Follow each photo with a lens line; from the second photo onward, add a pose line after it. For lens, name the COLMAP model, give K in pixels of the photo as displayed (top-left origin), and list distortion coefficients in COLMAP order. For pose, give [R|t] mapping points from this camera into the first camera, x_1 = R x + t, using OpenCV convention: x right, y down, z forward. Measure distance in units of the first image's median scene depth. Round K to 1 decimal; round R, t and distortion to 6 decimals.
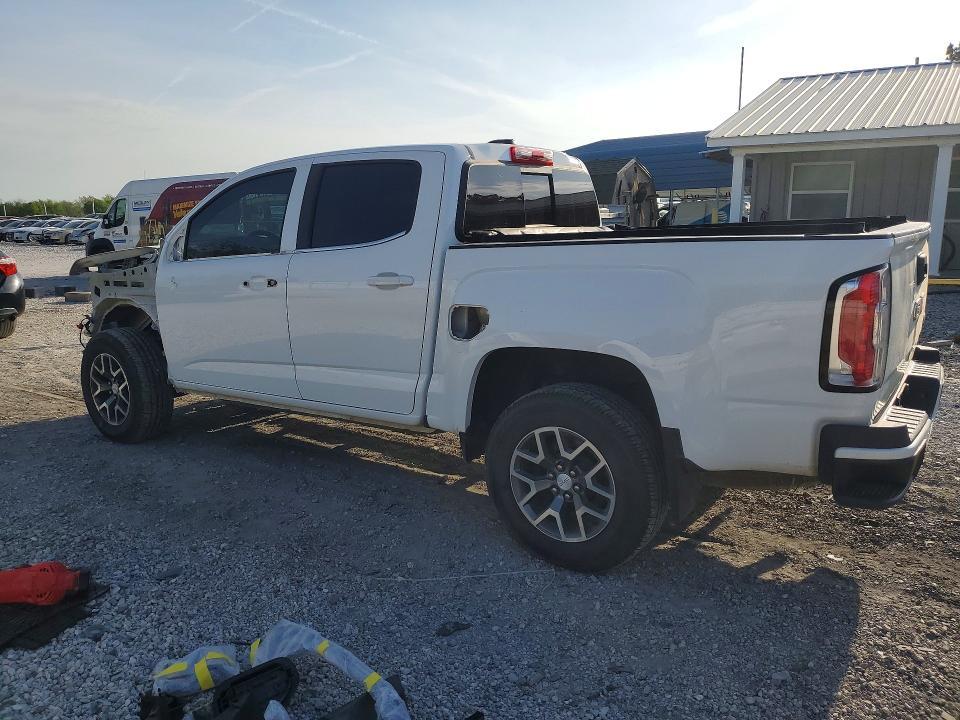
lens RADIAL K [[675.6, 0, 480.0], [0, 675.6, 360.0], [0, 0, 1]] dist [0.000377, -0.000257]
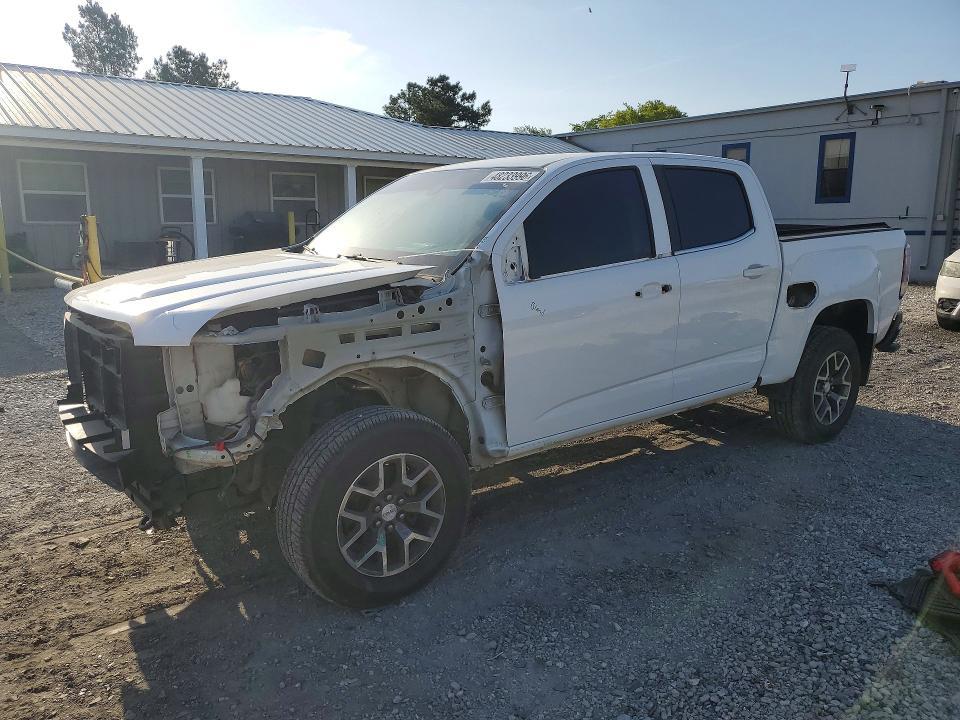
lens RADIAL K [[785.0, 0, 480.0], [0, 785.0, 360.0], [0, 0, 1]] dist [0.000072, -0.000248]
pose [[0.343070, -0.163709, 0.924934, -1.174050], [0.202960, 0.974353, 0.097176, -0.143694], [-0.917121, 0.154386, 0.367497, 0.690515]]
